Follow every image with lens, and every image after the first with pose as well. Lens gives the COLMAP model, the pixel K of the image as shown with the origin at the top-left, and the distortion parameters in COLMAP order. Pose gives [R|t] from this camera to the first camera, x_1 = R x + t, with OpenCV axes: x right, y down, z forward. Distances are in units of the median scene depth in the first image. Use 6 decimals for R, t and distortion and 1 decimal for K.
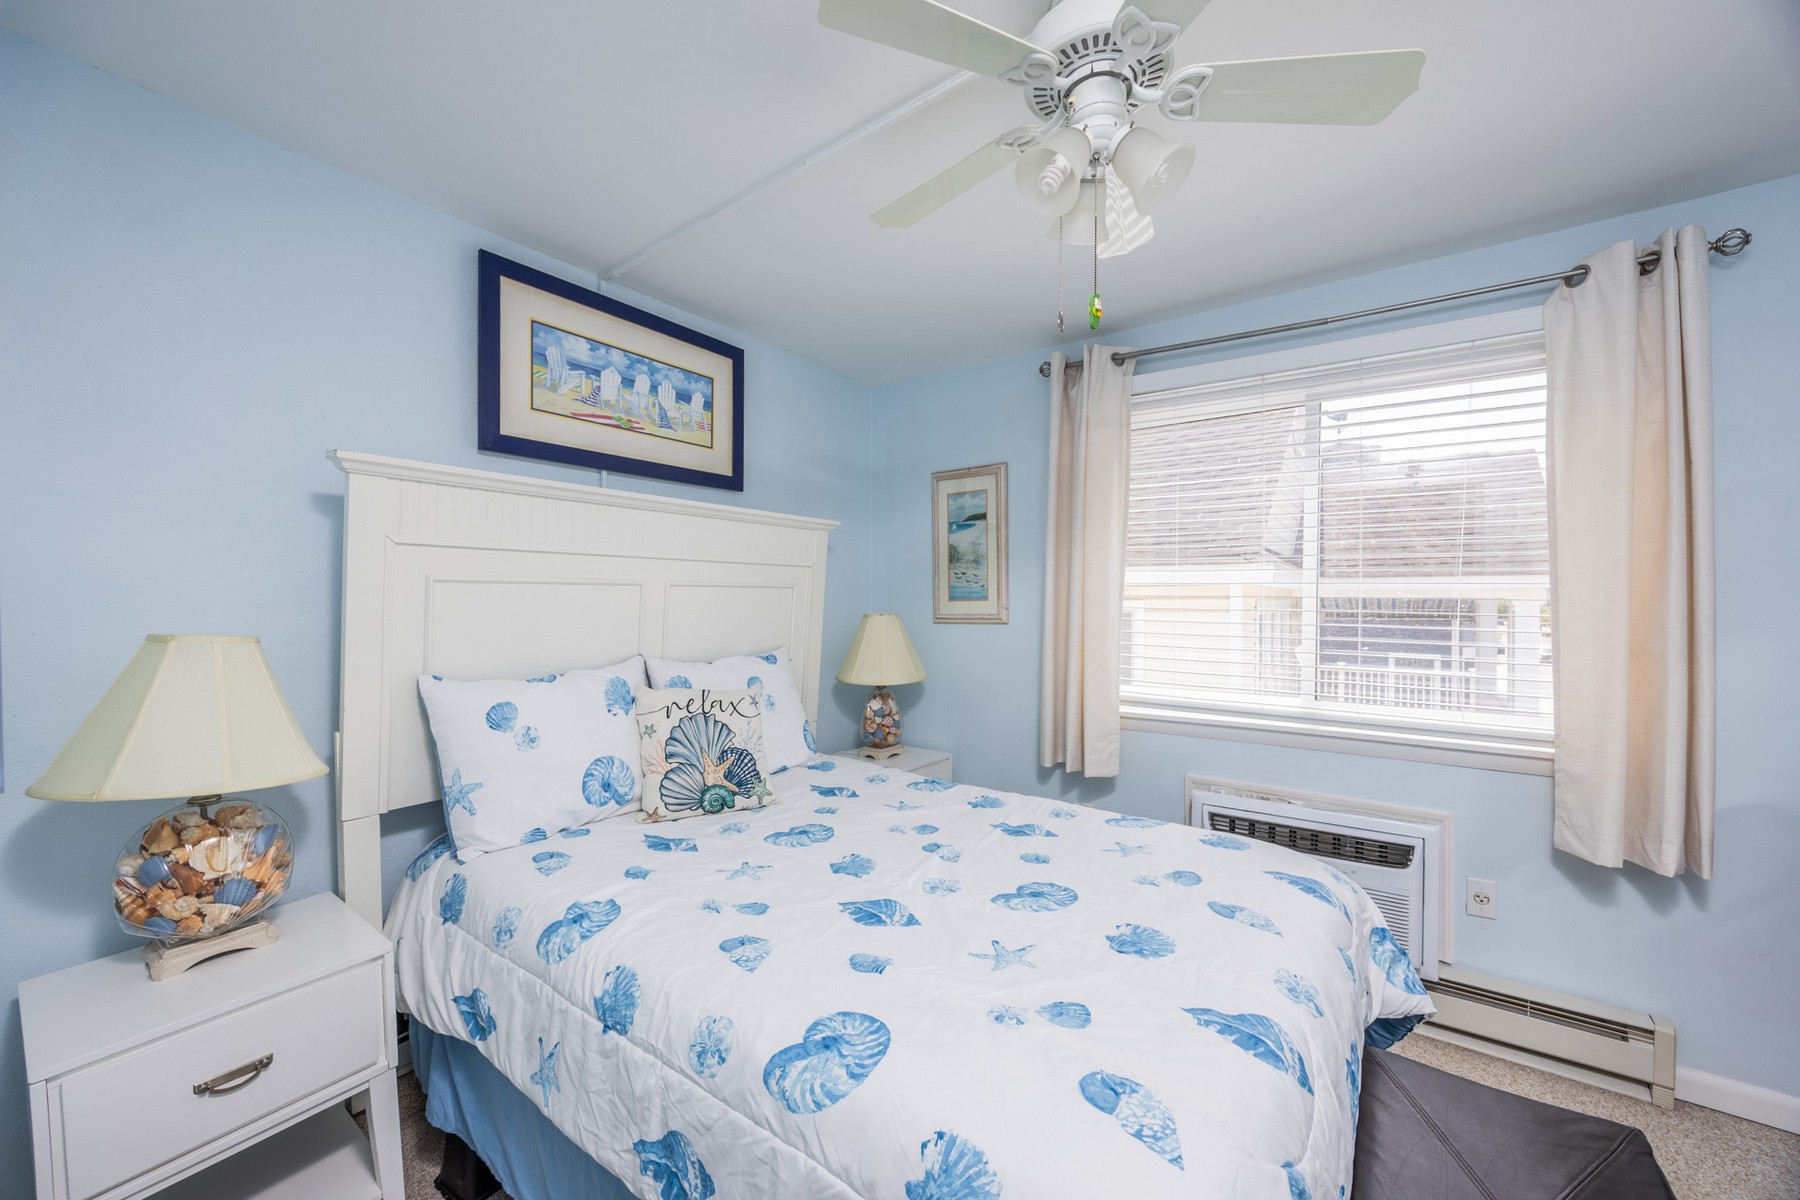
lens RADIAL K [[697.9, 0, 919.9], [0, 697.9, 598.9], [0, 0, 1]] dist [-0.001125, -0.000112]
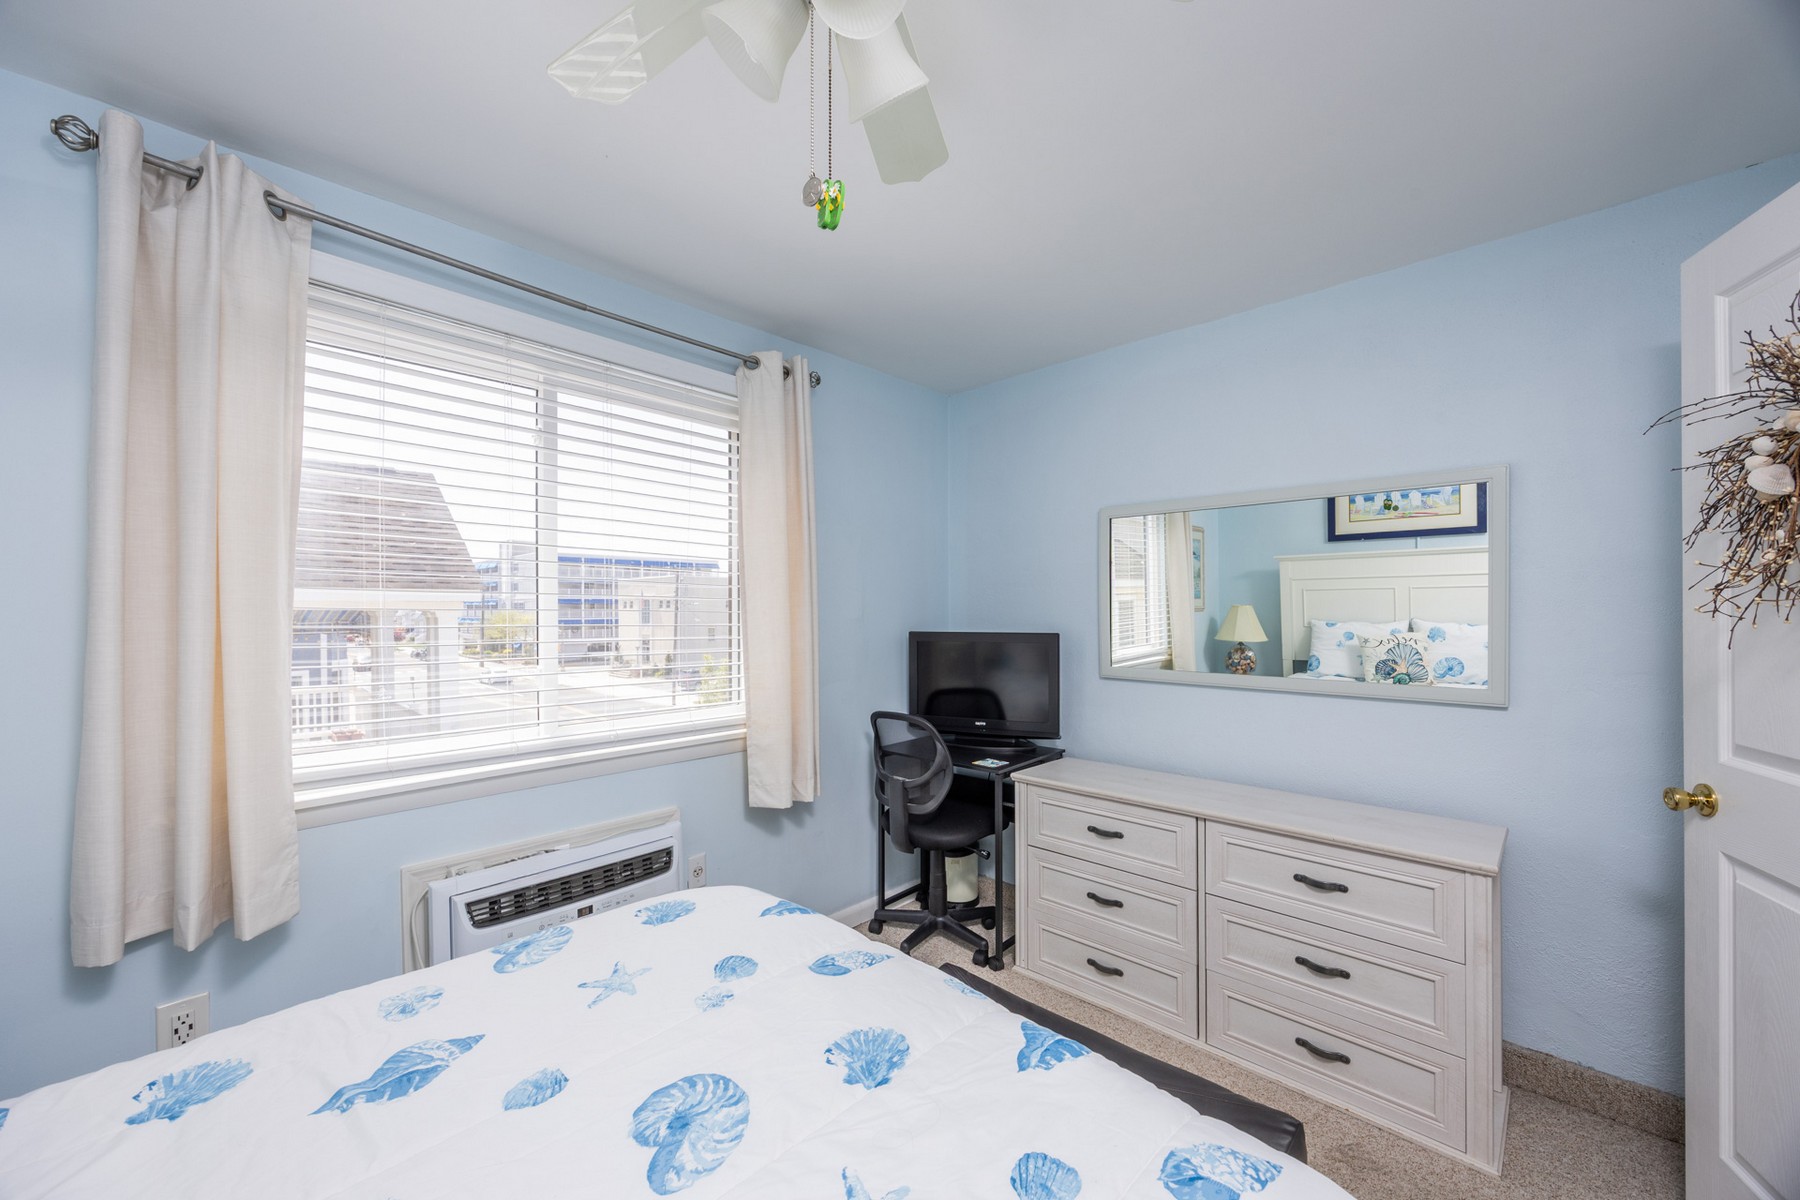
lens RADIAL K [[682.1, 0, 896.3], [0, 682.1, 597.3], [0, 0, 1]] dist [0.001883, 0.000067]
pose [[0.160873, 0.017076, 0.986827, -0.257876], [0.003886, 0.999832, -0.017934, -0.000225], [-0.986967, 0.006719, 0.160779, 0.509832]]
